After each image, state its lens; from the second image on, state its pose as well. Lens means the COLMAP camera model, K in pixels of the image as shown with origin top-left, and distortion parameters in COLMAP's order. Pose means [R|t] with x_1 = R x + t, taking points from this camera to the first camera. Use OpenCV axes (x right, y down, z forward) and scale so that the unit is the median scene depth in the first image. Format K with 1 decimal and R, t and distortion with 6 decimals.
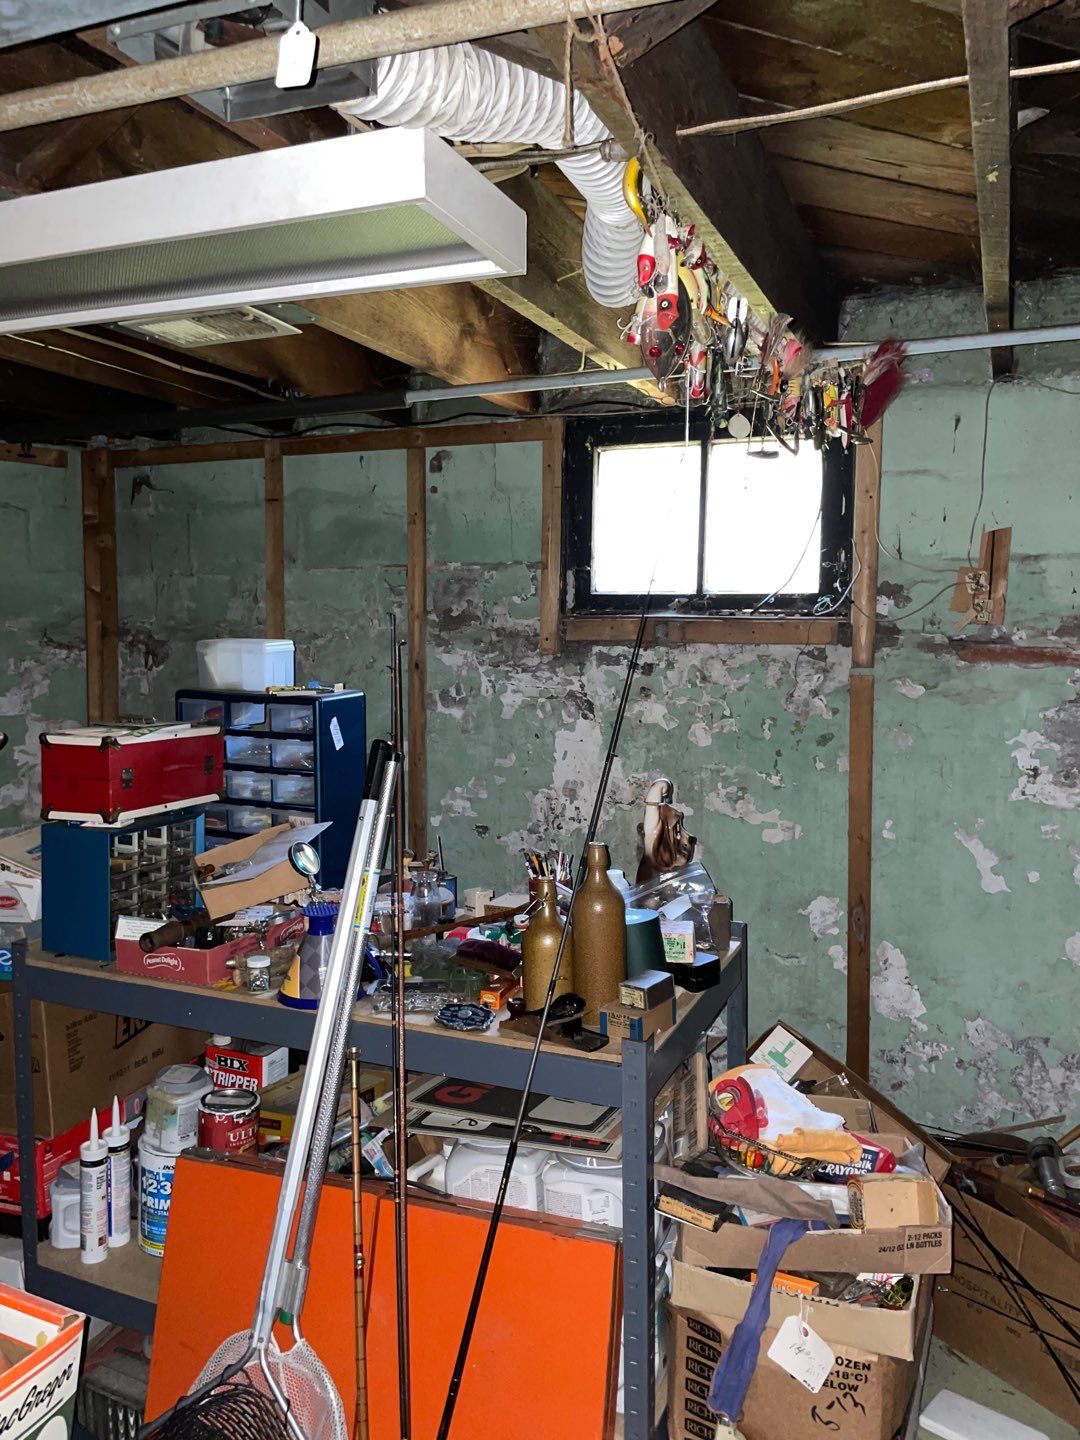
lens RADIAL K [[1093.7, 0, 545.0], [0, 1093.7, 712.4], [0, 0, 1]] dist [0.094674, -0.138162]
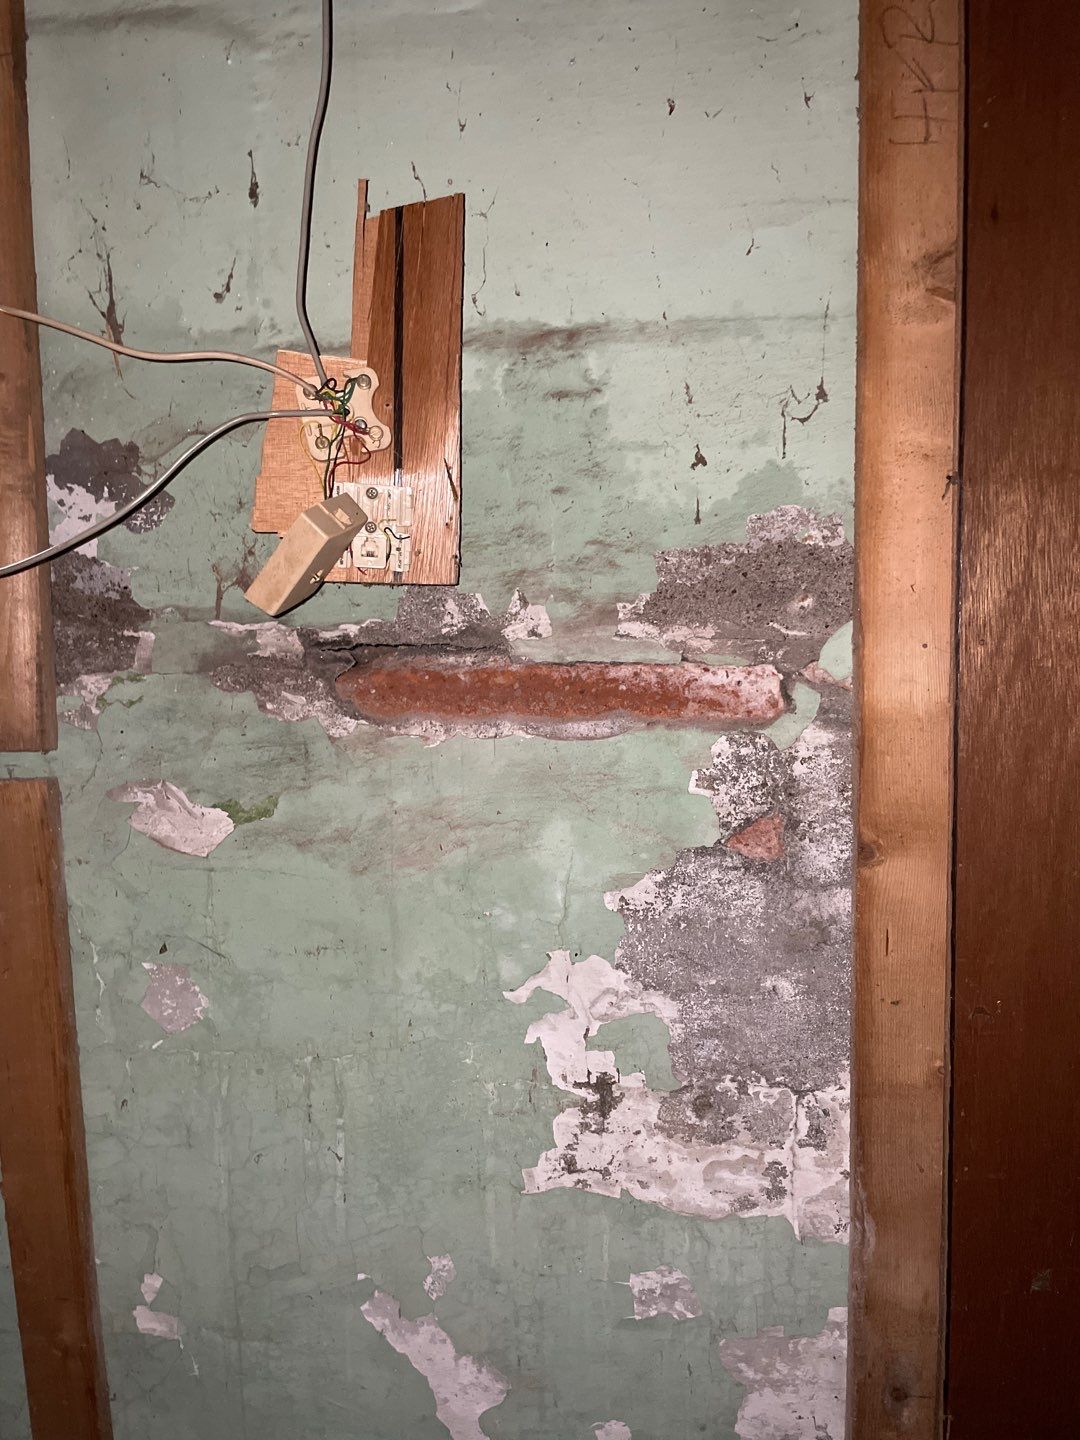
lens RADIAL K [[1093.7, 0, 545.0], [0, 1093.7, 712.4], [0, 0, 1]] dist [0.094674, -0.138162]
pose [[0.961770, -0.047831, 0.269650, 0.355742], [0.042378, 0.998763, 0.026010, -0.053679], [-0.270561, -0.013588, 0.962607, 0.730300]]
